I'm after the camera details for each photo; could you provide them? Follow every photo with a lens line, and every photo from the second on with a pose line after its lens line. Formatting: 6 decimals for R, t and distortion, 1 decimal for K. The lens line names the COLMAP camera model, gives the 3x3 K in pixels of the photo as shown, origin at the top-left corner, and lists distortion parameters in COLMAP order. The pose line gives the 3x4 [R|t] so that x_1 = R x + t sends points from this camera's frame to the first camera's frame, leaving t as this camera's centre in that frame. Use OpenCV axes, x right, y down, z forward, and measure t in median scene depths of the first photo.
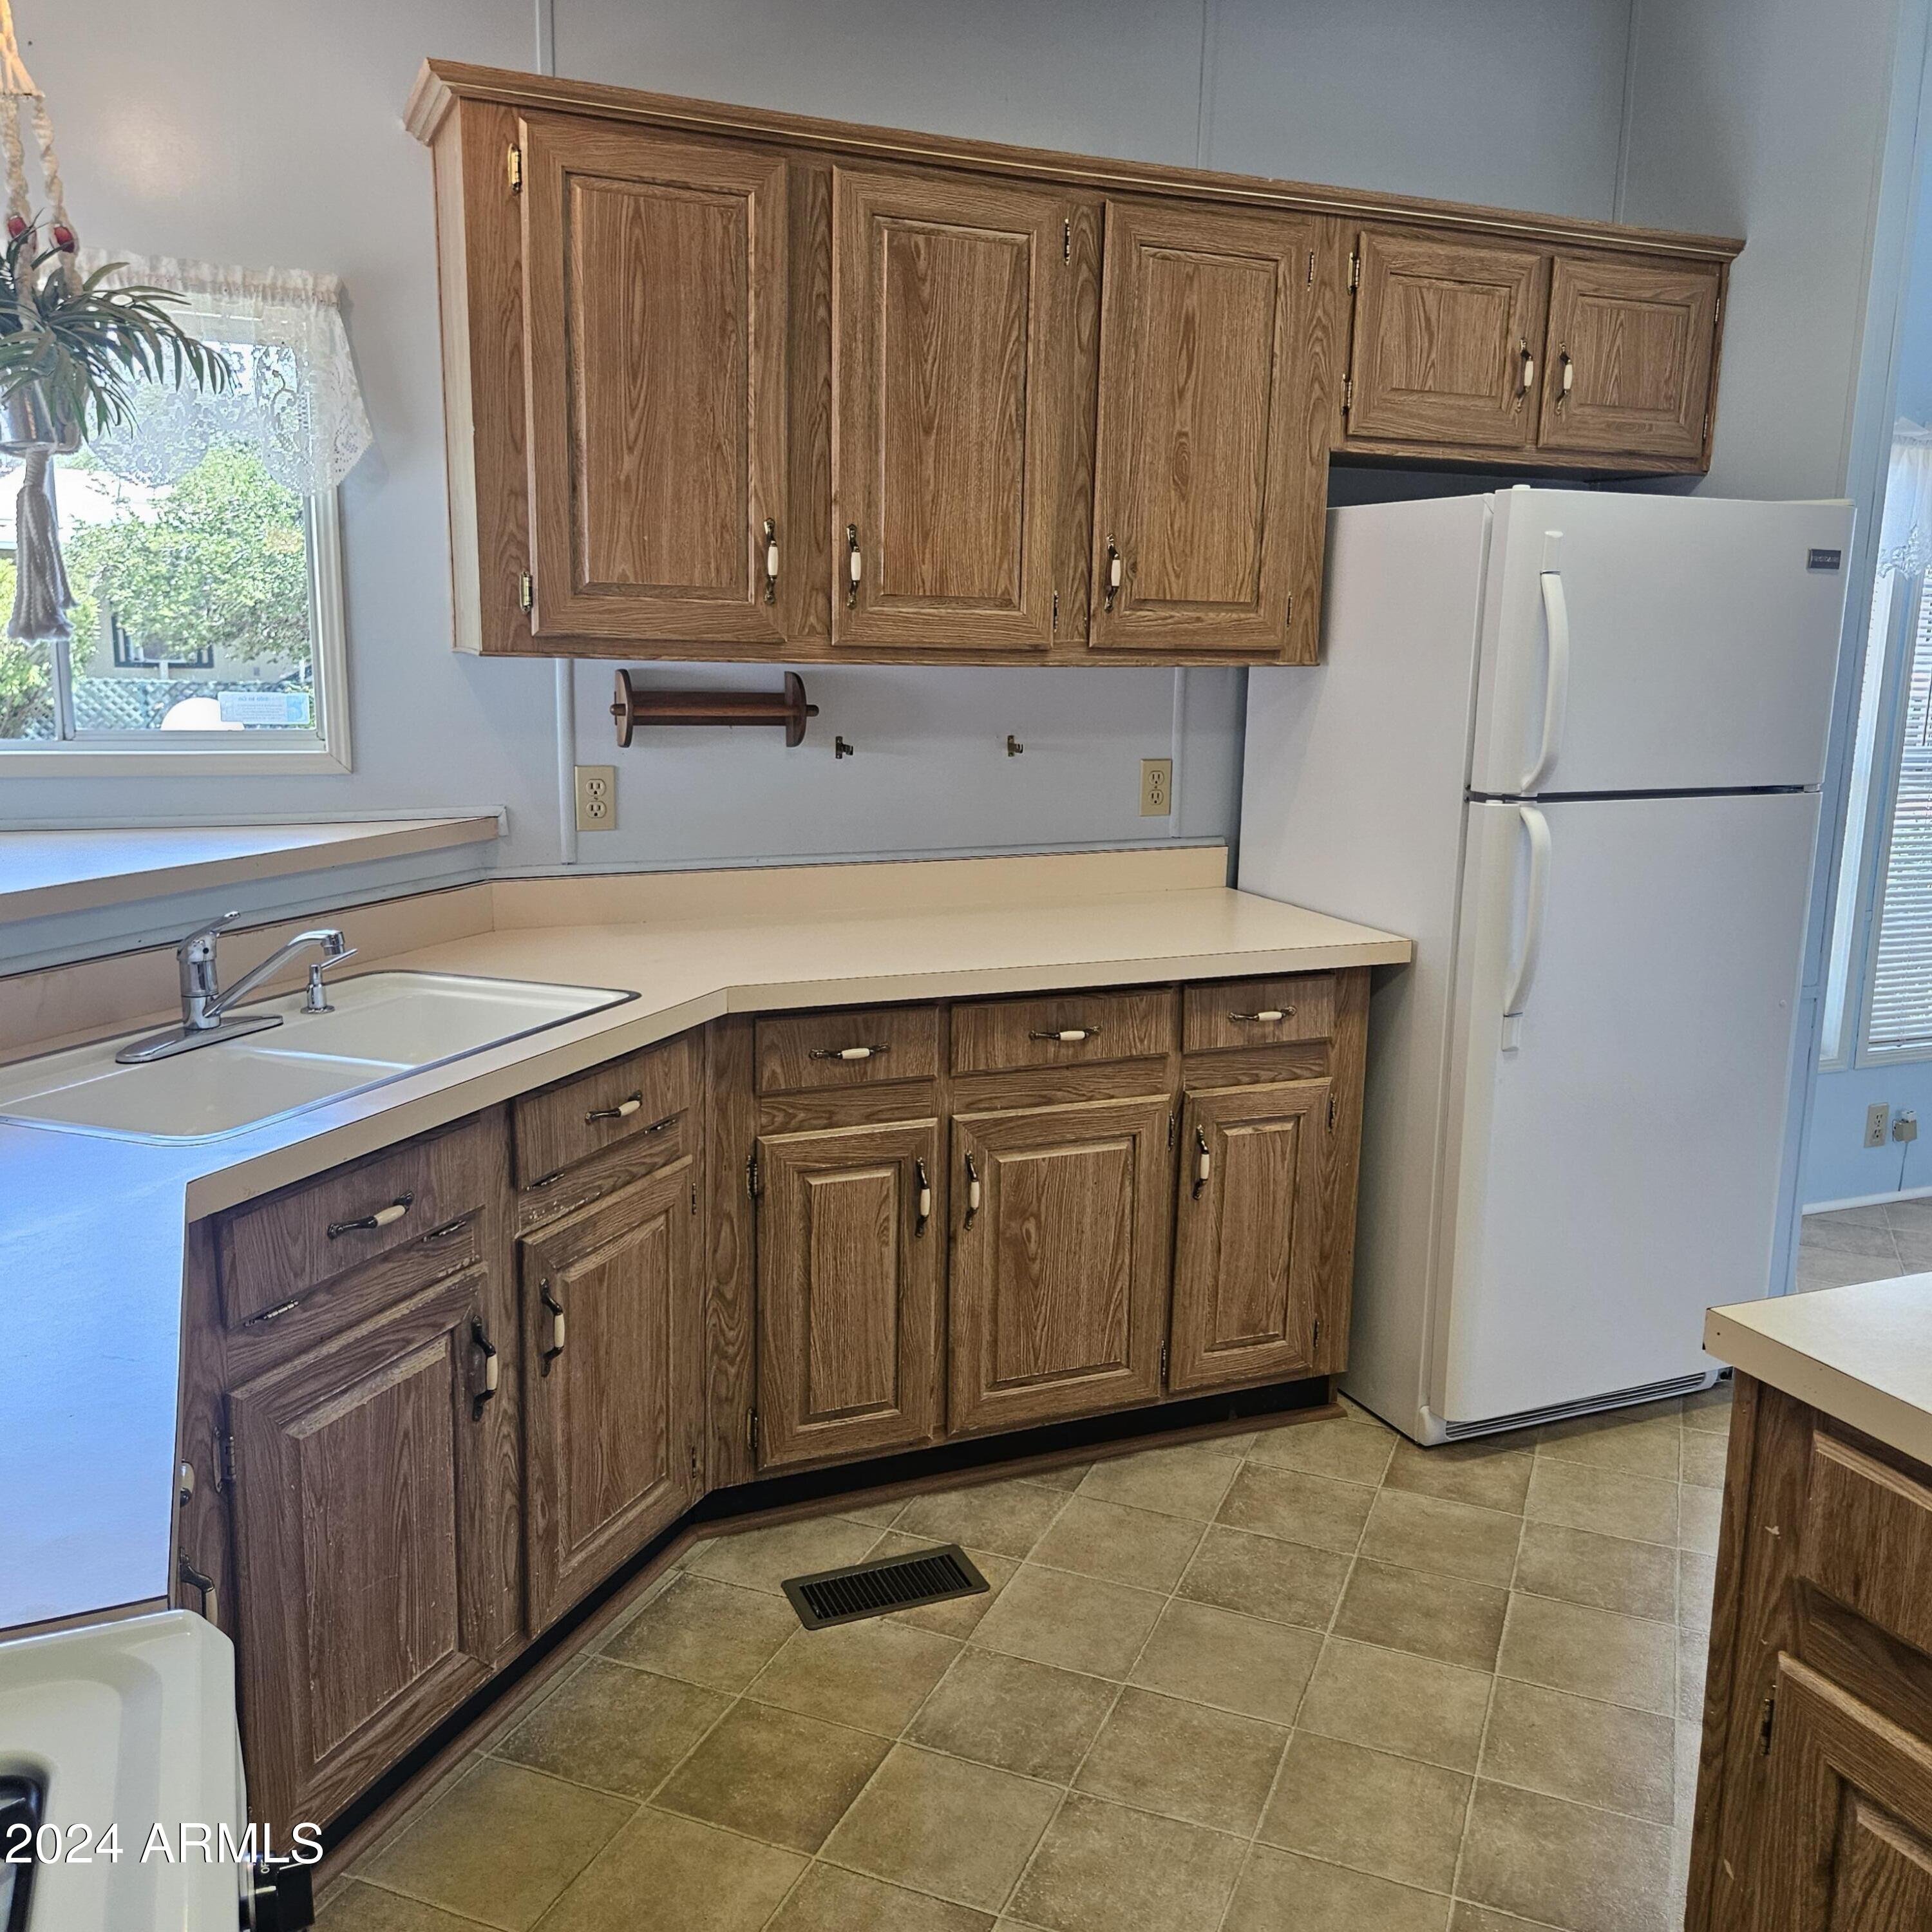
lens RADIAL K [[1718.6, 0, 986.5], [0, 1718.6, 953.0], [0, 0, 1]] dist [0.081122, -0.070250]
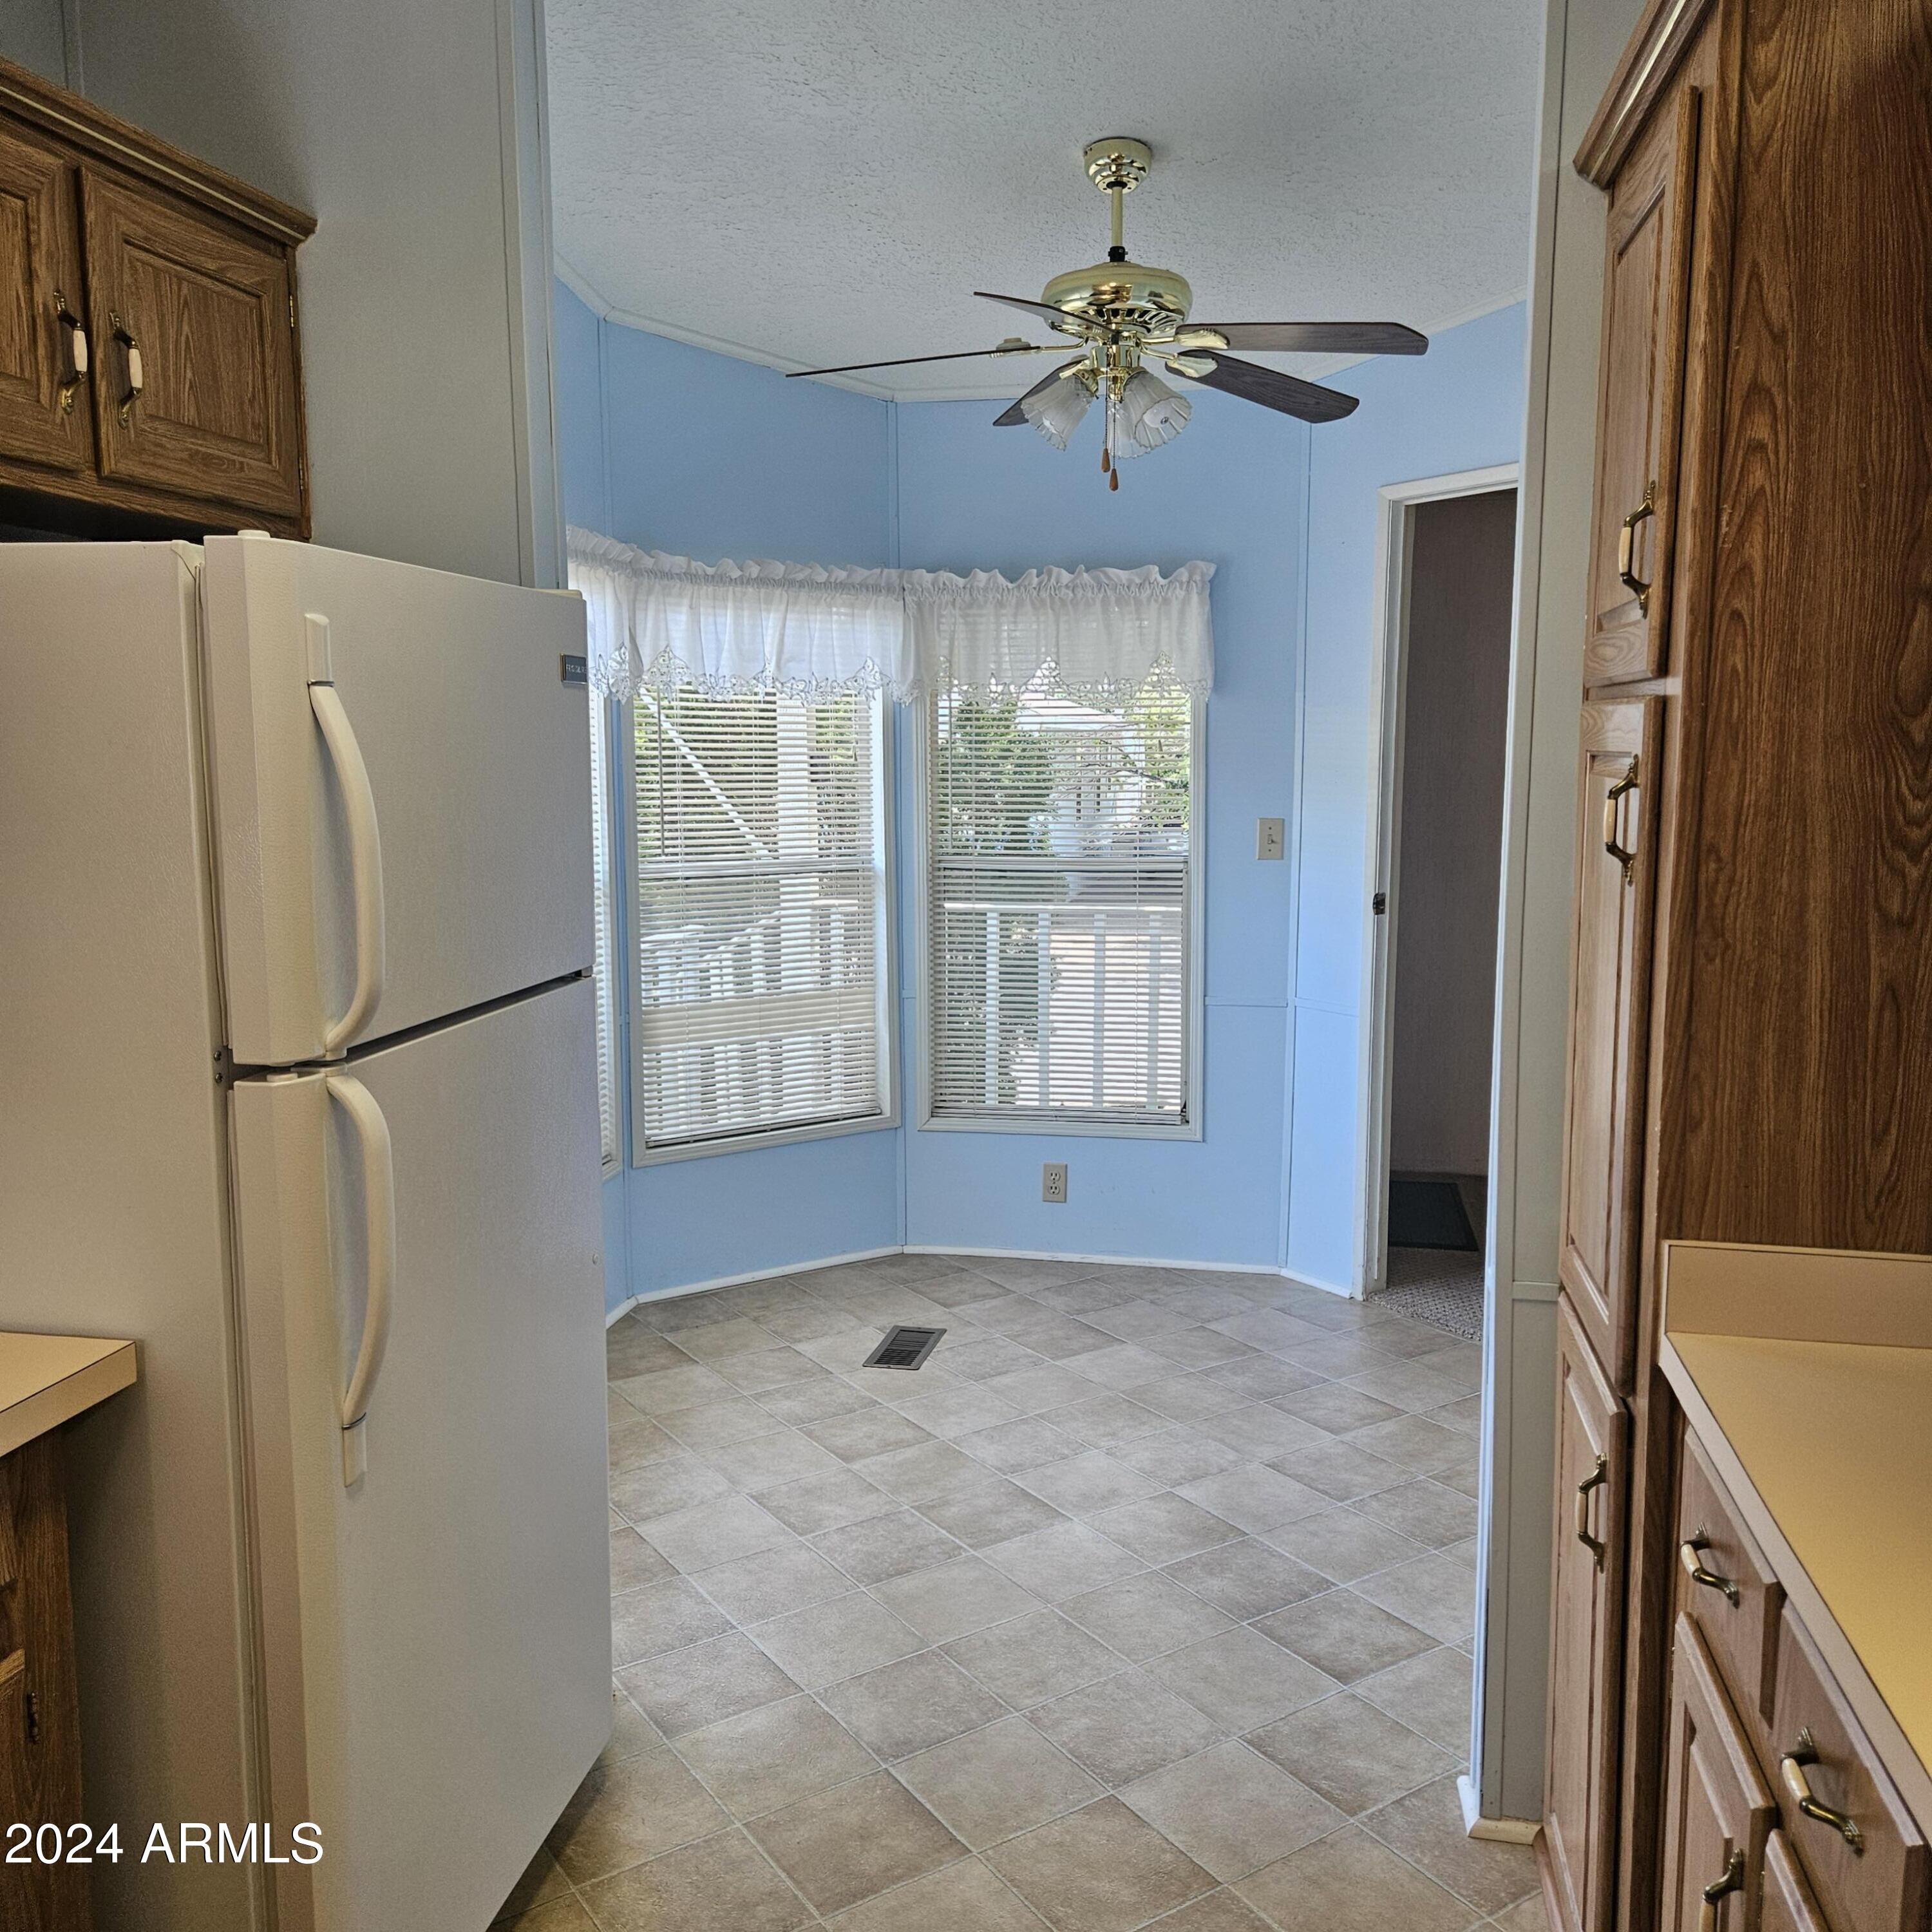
lens RADIAL K [[1718.6, 0, 980.5], [0, 1718.6, 960.1], [0, 0, 1]] dist [0.081122, -0.070250]
pose [[0.563544, -0.128664, 0.816005, -0.038271], [0.167567, 0.985065, 0.039596, -0.102848], [-0.808913, 0.114421, 0.576687, 0.448632]]
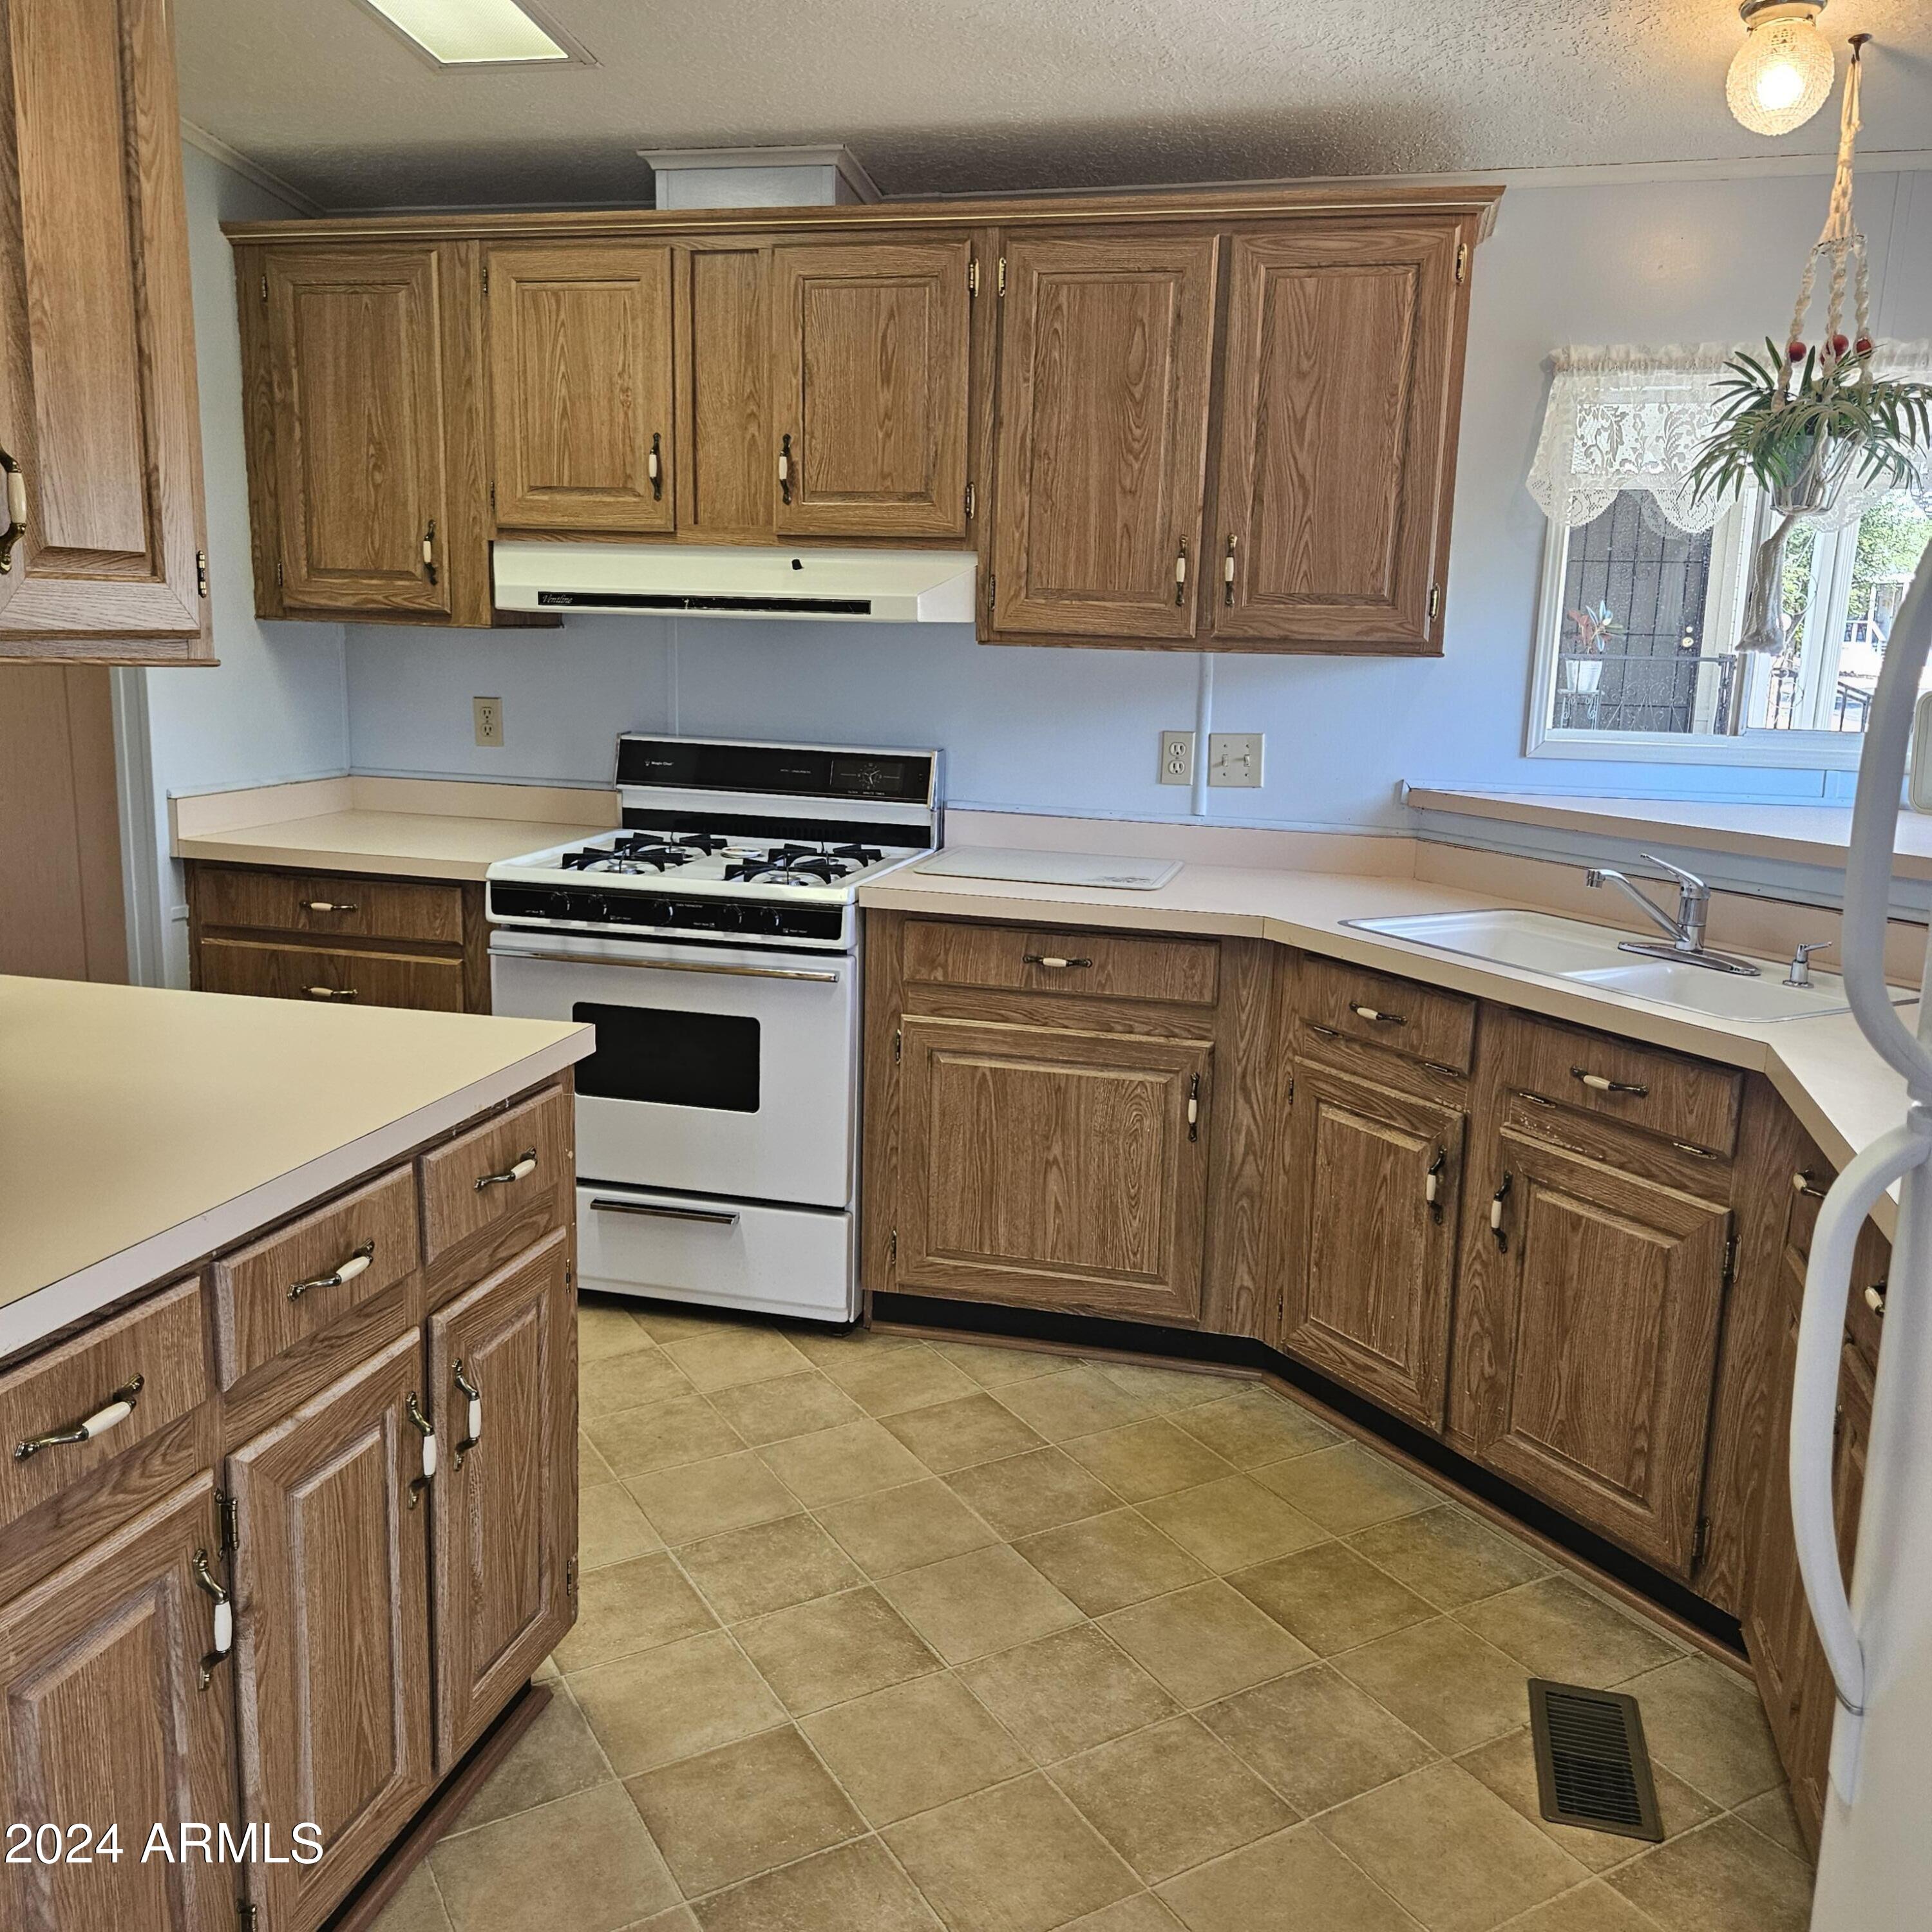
lens RADIAL K [[1718.6, 0, 986.6], [0, 1718.6, 929.5], [0, 0, 1]] dist [0.081122, -0.070250]
pose [[-0.612010, 0.108047, -0.783434, 0.654175], [-0.184410, 0.943818, 0.274226, -0.171187], [0.769049, 0.312302, -0.557702, 0.980960]]
